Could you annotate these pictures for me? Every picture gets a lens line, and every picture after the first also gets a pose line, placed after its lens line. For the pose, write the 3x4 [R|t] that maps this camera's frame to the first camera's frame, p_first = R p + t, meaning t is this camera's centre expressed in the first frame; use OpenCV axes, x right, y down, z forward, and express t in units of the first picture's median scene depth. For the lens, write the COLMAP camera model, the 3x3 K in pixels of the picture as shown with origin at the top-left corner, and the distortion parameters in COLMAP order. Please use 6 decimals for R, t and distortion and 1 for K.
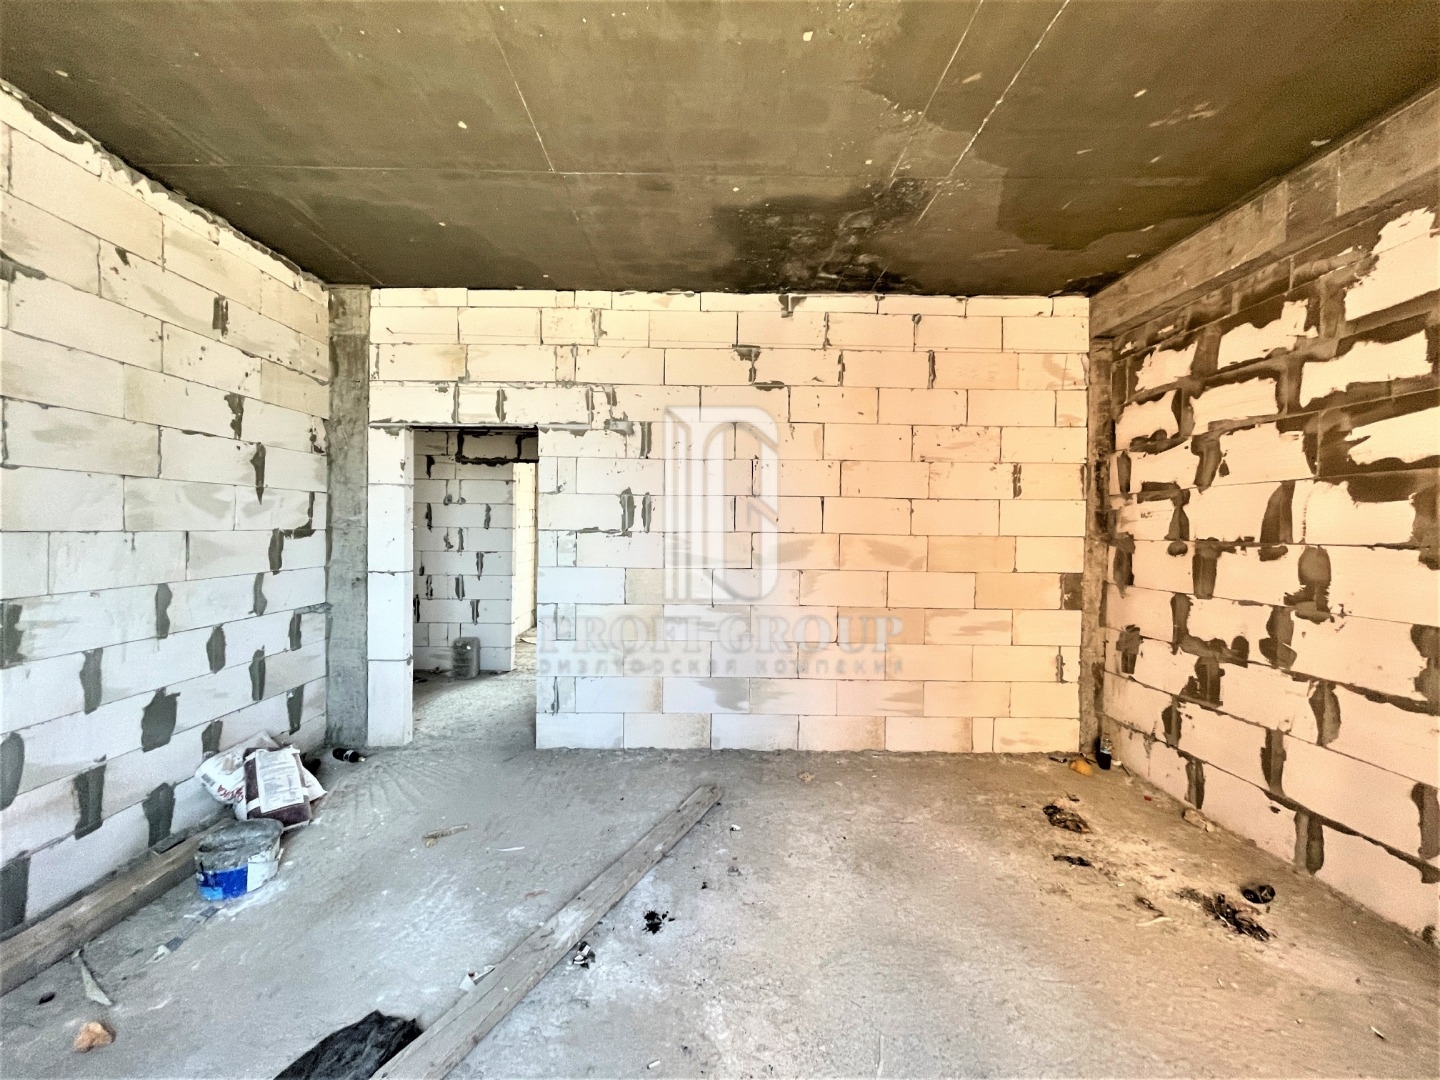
lens RADIAL K [[580.3, 0, 708.6], [0, 580.3, 535.6], [0, 0, 1]] dist [0.000183, -0.000864]
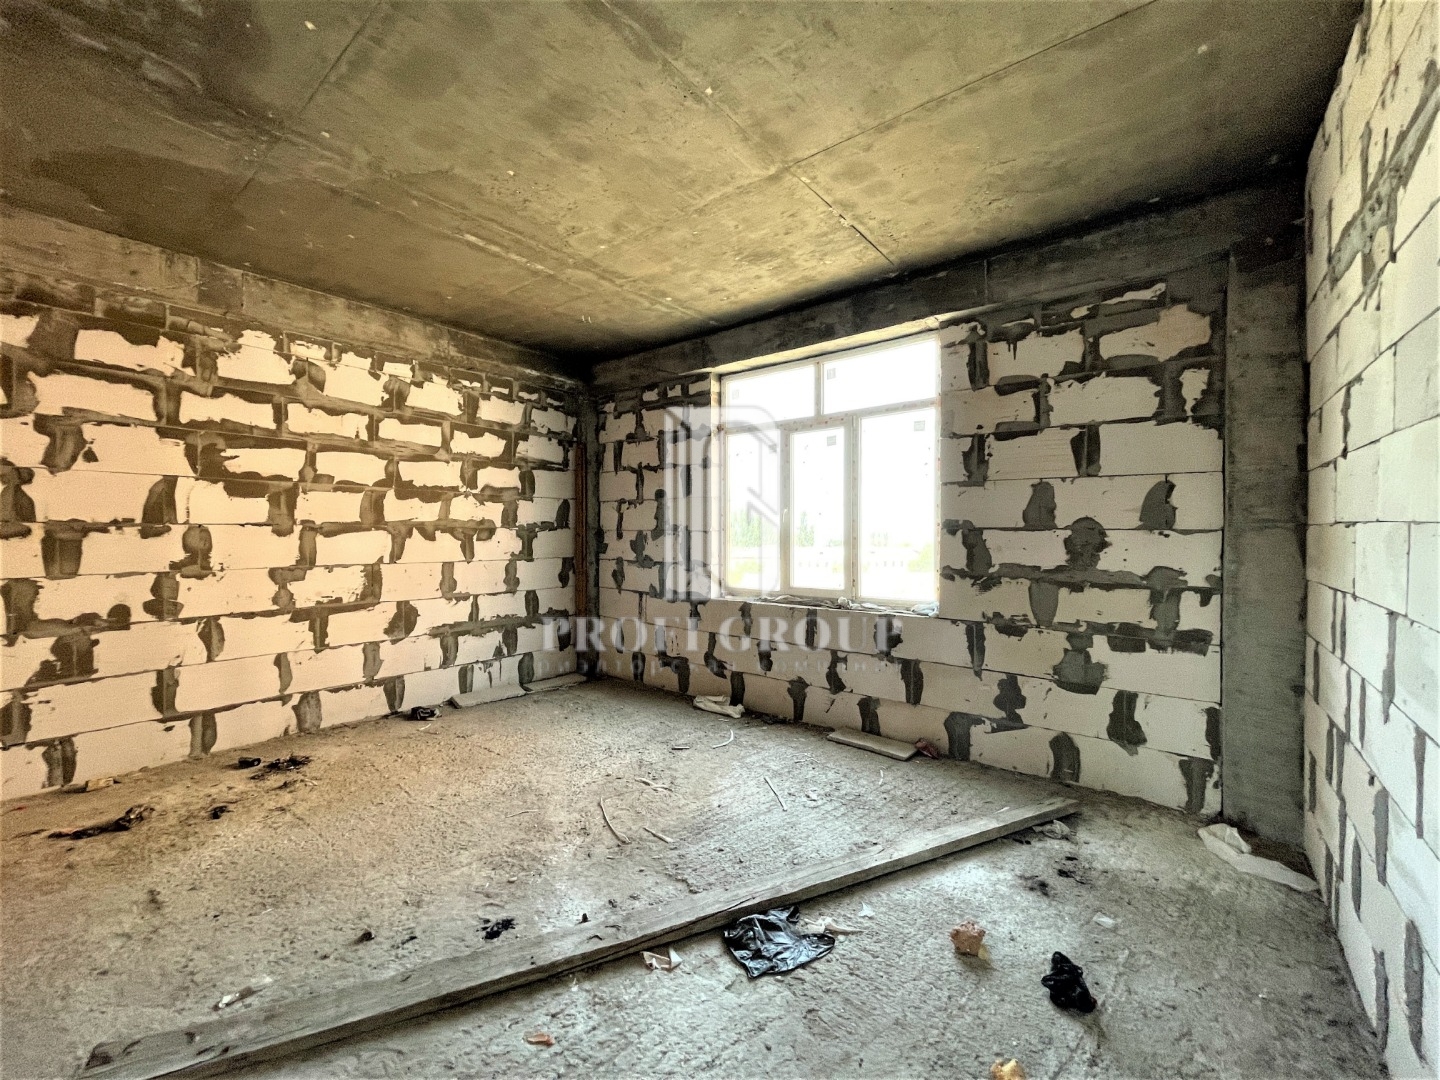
lens RADIAL K [[580.3, 0, 732.9], [0, 580.3, 529.2], [0, 0, 1]] dist [0.000183, -0.000864]
pose [[-0.800089, -0.017432, 0.599628, -0.814791], [-0.009182, 0.999816, 0.016814, -0.007469], [-0.599811, 0.007947, -0.800103, 1.294301]]
